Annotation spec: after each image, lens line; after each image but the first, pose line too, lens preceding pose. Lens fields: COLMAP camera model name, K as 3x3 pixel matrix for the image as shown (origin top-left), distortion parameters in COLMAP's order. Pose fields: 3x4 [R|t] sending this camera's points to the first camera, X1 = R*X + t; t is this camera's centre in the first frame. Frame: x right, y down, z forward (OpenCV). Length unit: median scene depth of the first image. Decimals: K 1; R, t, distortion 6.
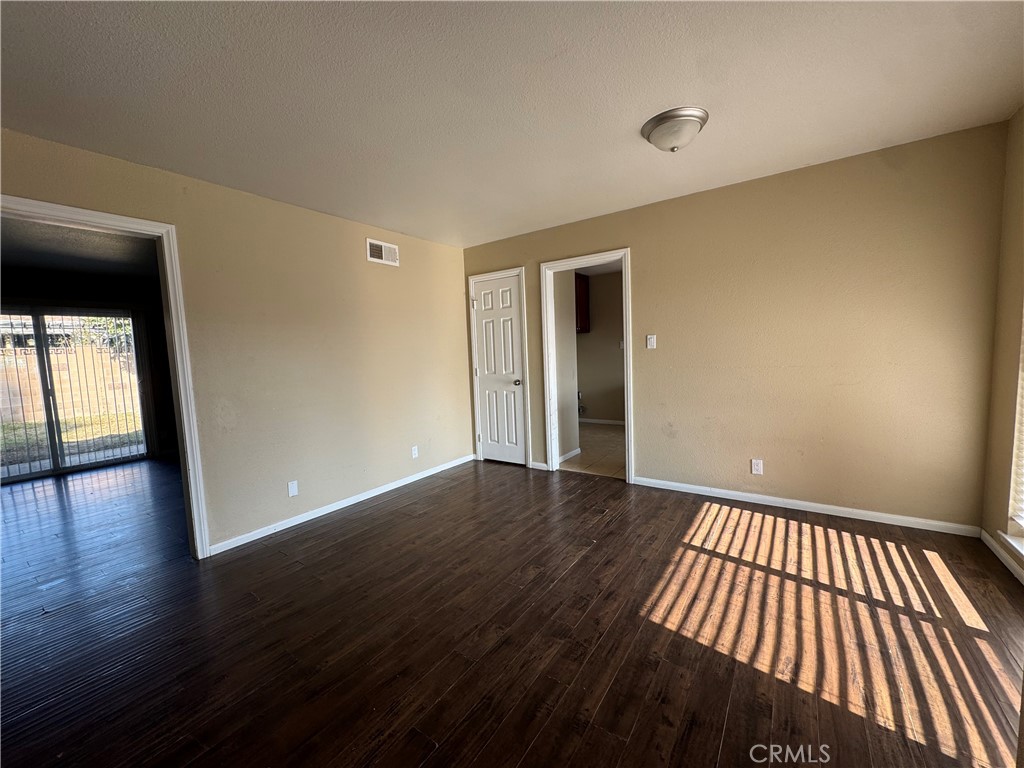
lens RADIAL K [[404.6, 0, 512.0], [0, 404.6, 384.0], [0, 0, 1]] dist [-0.000635, 0.000033]
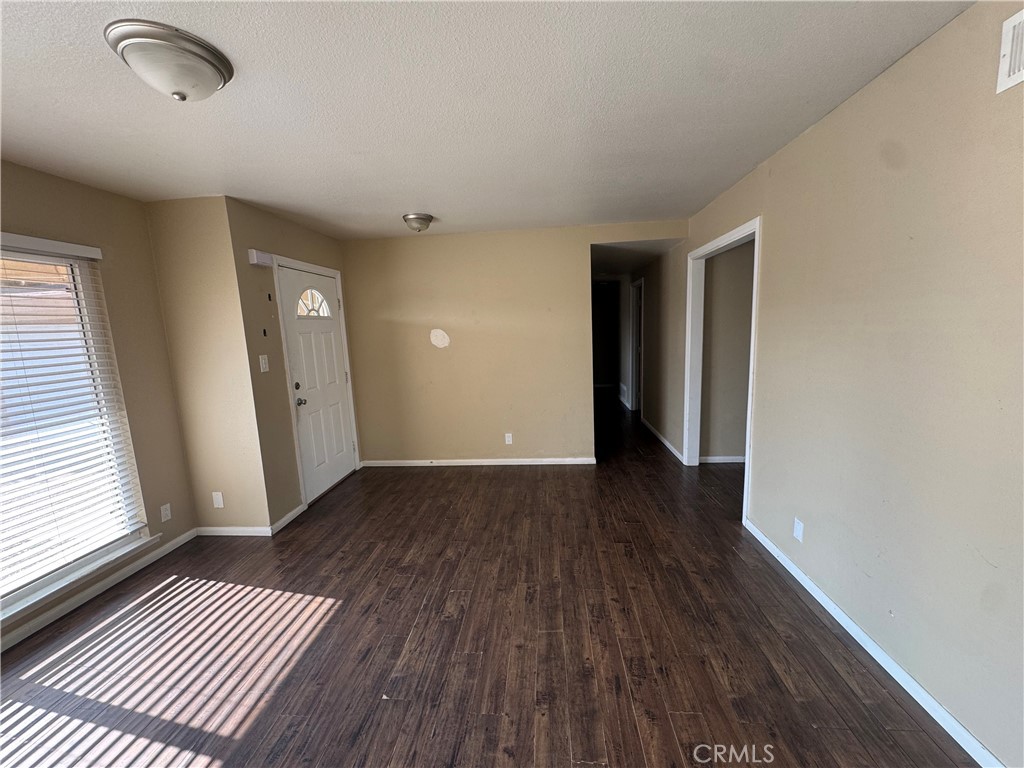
lens RADIAL K [[409.0, 0, 512.3], [0, 409.0, 385.1], [0, 0, 1]] dist [-0.001137, 0.000496]
pose [[-0.861369, 0.145892, -0.486579, 0.355093], [0.036708, 0.973243, 0.226826, -0.285317], [0.506652, 0.177519, -0.843677, 2.022373]]
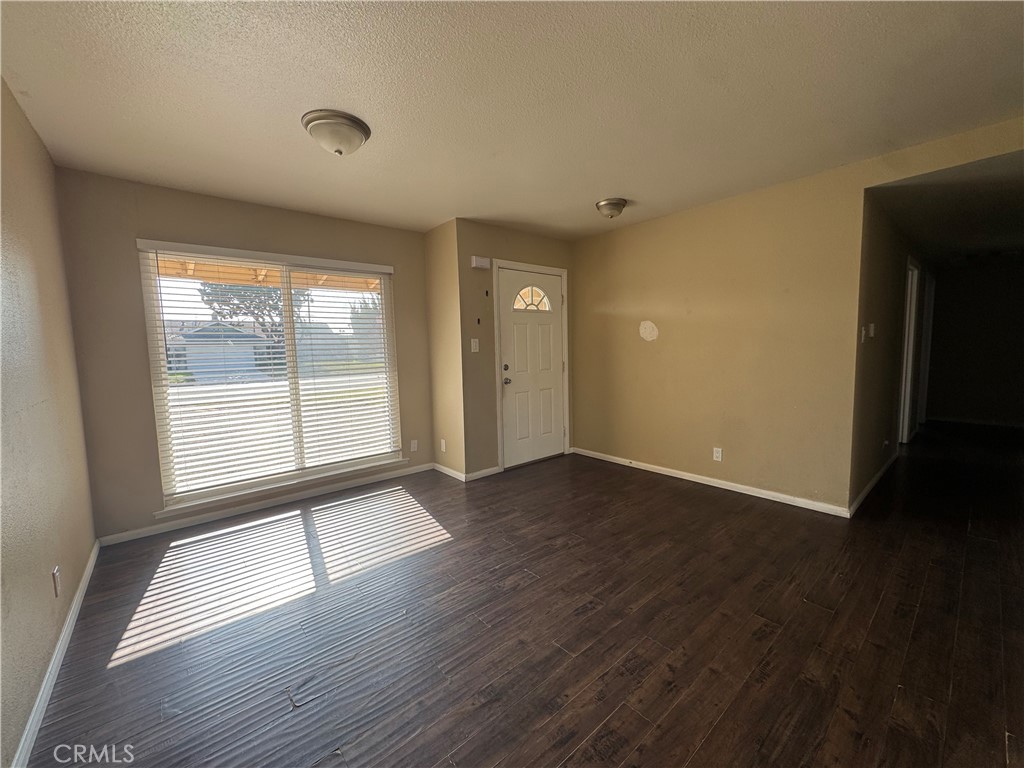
lens RADIAL K [[409.0, 0, 512.3], [0, 409.0, 385.1], [0, 0, 1]] dist [-0.001137, 0.000496]
pose [[-0.965410, 0.037841, 0.257976, -0.254631], [0.080325, 0.984455, 0.156193, -0.156864], [-0.248055, 0.171513, -0.953442, 2.079902]]
